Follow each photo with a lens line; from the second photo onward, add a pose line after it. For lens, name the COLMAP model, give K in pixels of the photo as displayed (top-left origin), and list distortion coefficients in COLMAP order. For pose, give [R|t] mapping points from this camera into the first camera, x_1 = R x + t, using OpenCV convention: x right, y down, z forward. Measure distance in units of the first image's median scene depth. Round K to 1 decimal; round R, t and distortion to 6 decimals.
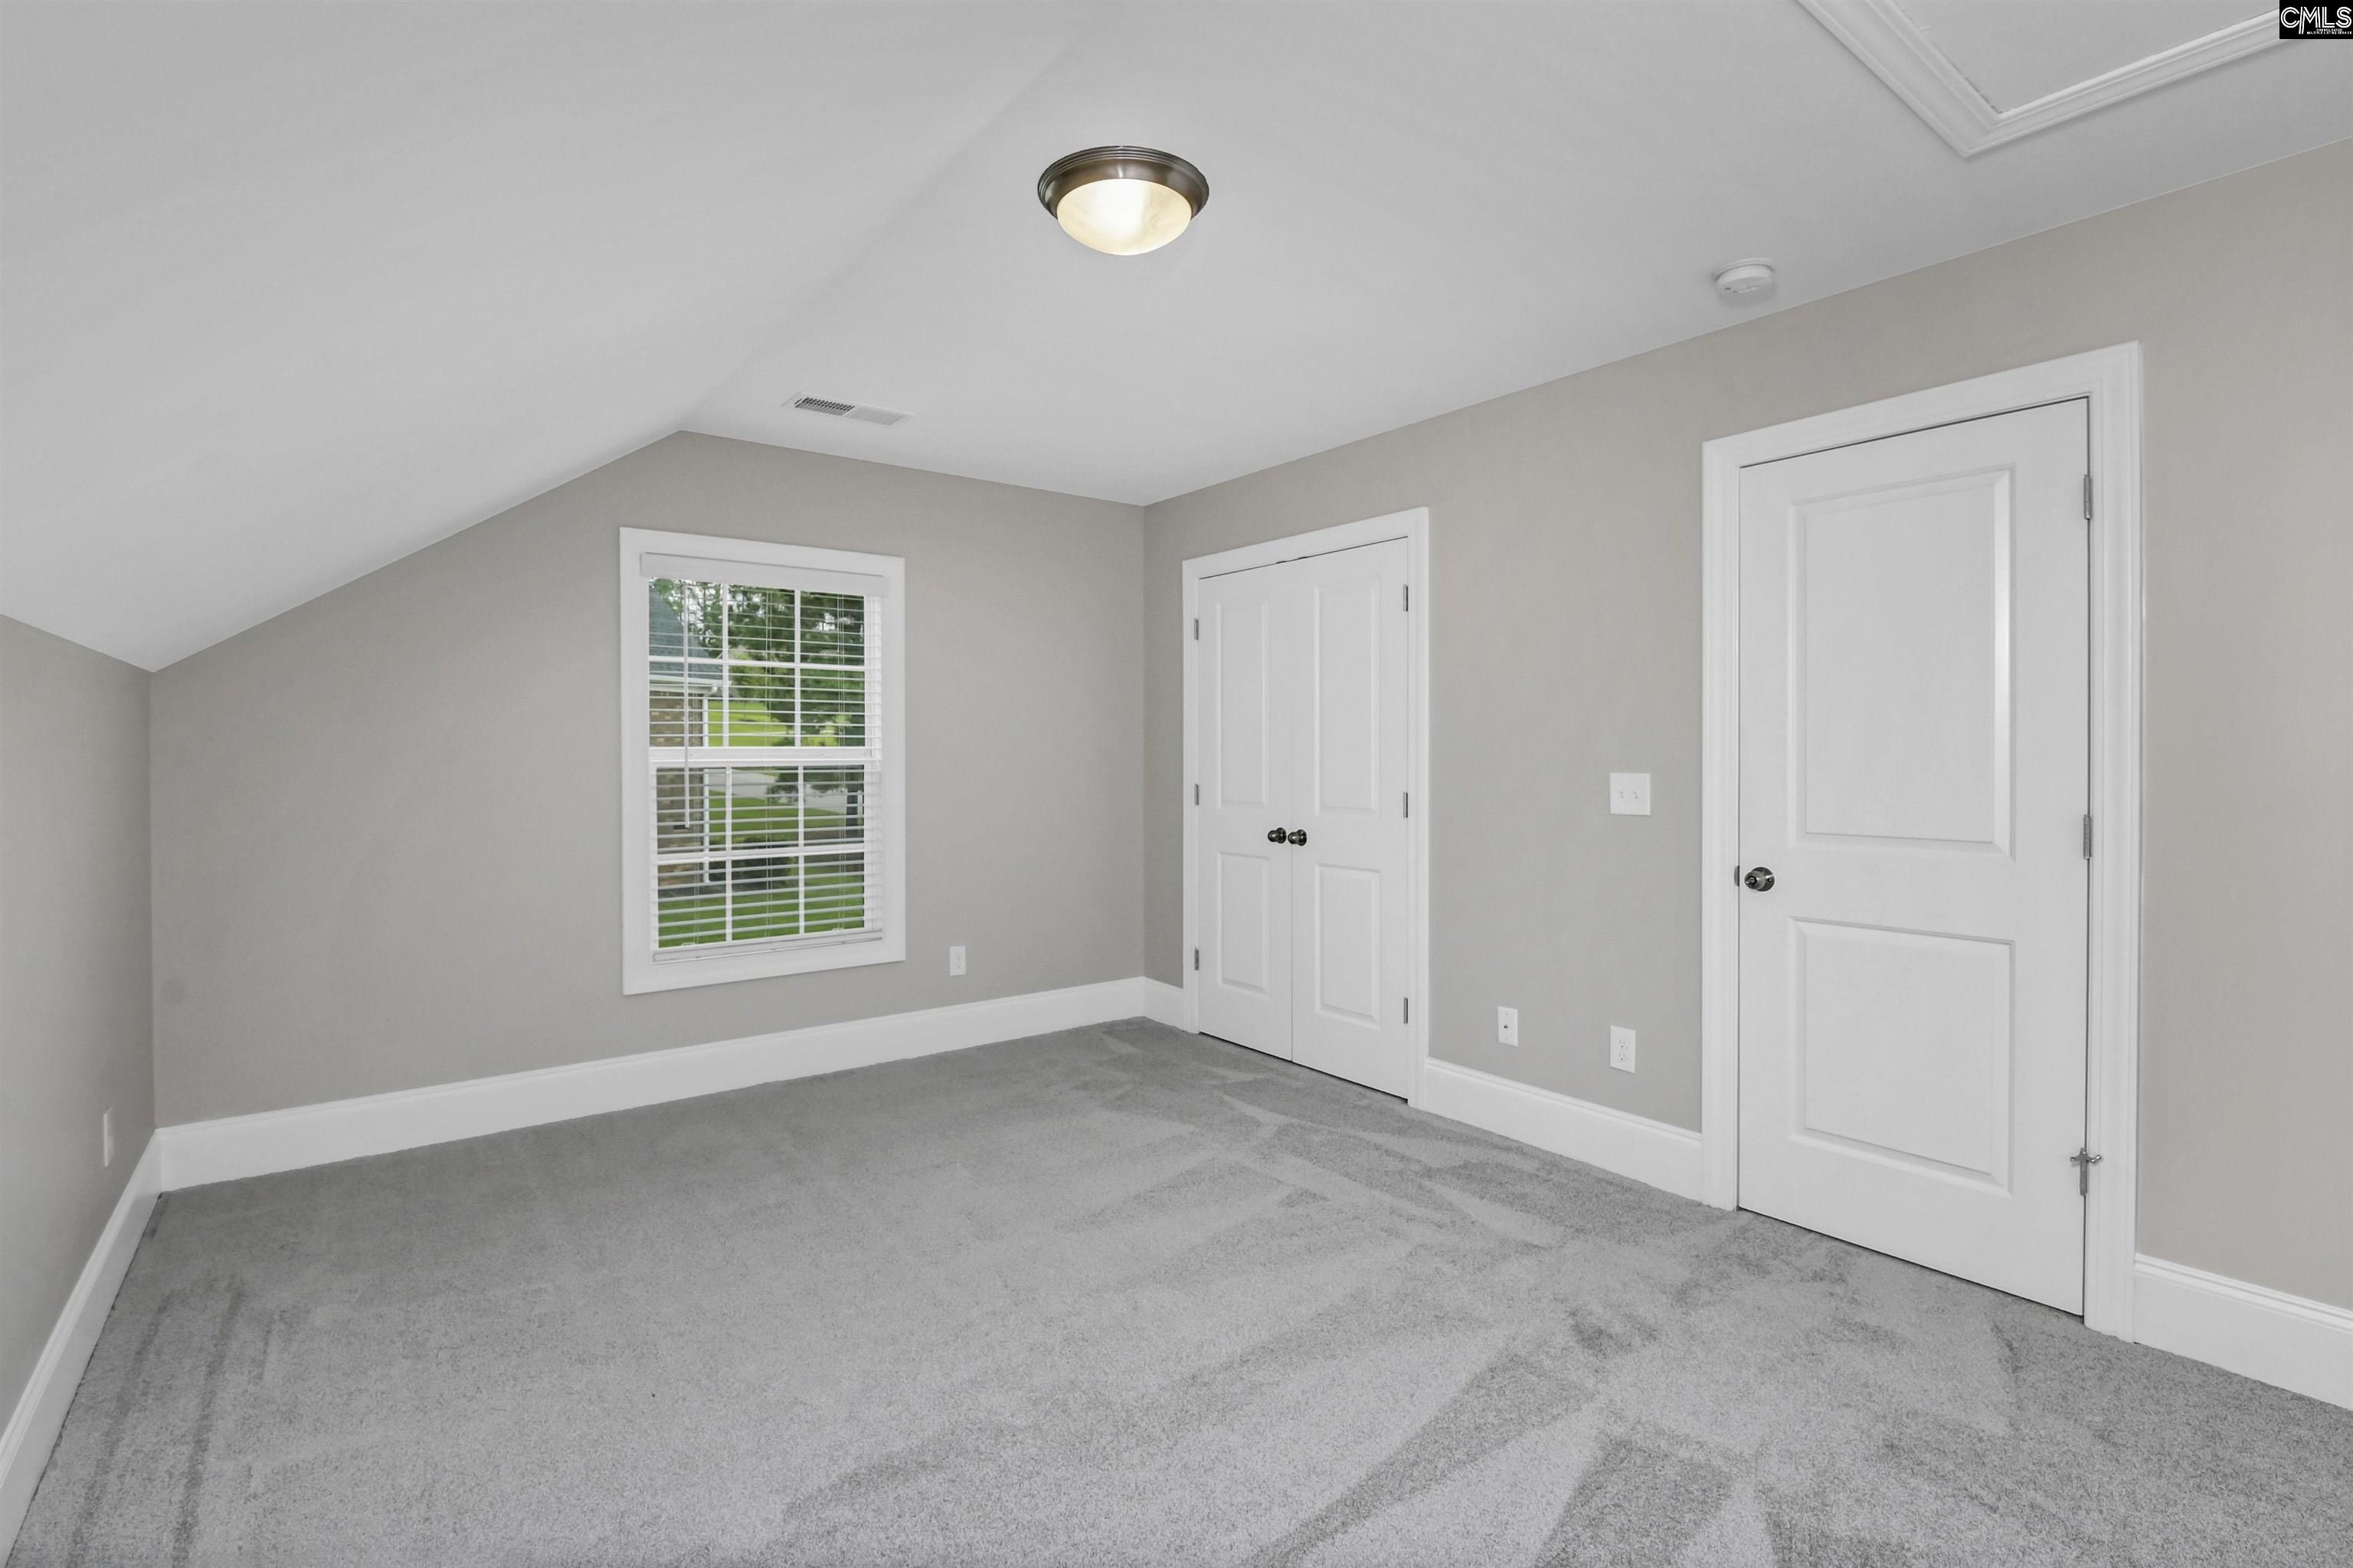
lens RADIAL K [[1079.3, 0, 1190.8], [0, 1079.3, 774.7], [0, 0, 1]] dist [0.002836, -0.004200]
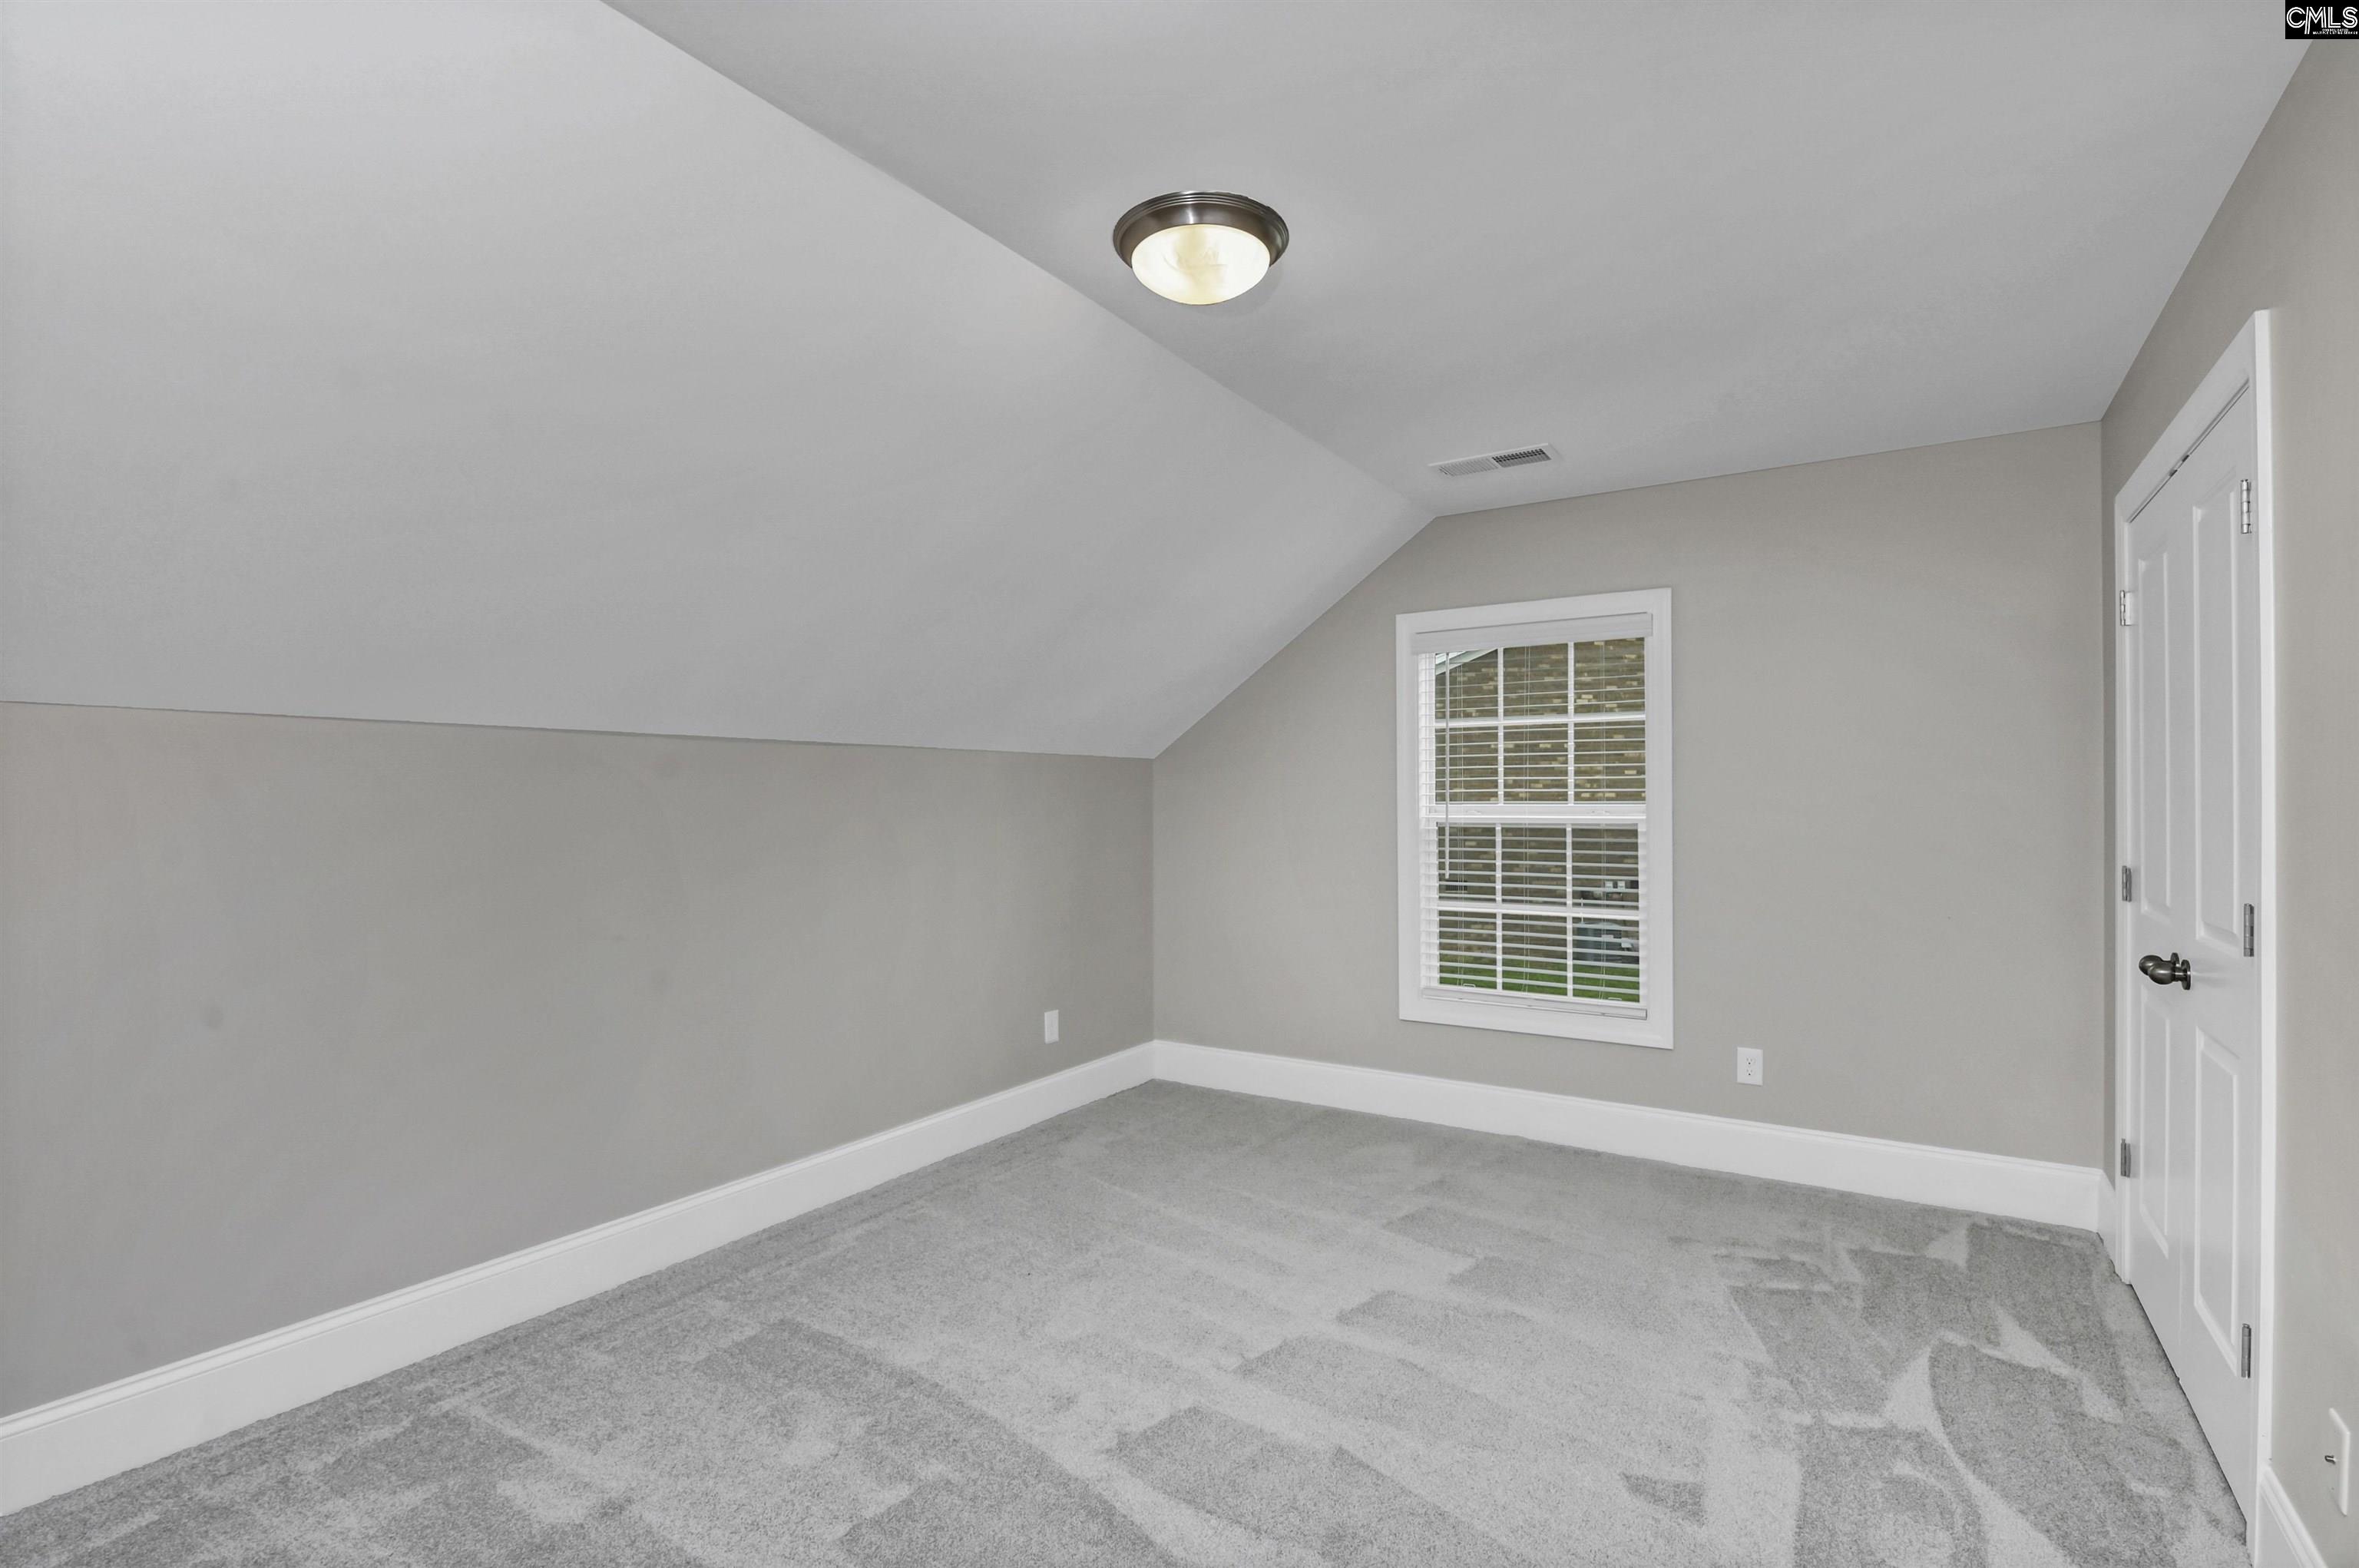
lens RADIAL K [[1082.0, 0, 1186.3], [0, 1082.0, 792.2], [0, 0, 1]] dist [0.002836, -0.004200]
pose [[0.347448, -0.014100, -0.937593, 0.459984], [-0.020521, 0.999533, -0.022636, -0.006425], [0.937475, 0.027105, 0.346997, 0.364349]]
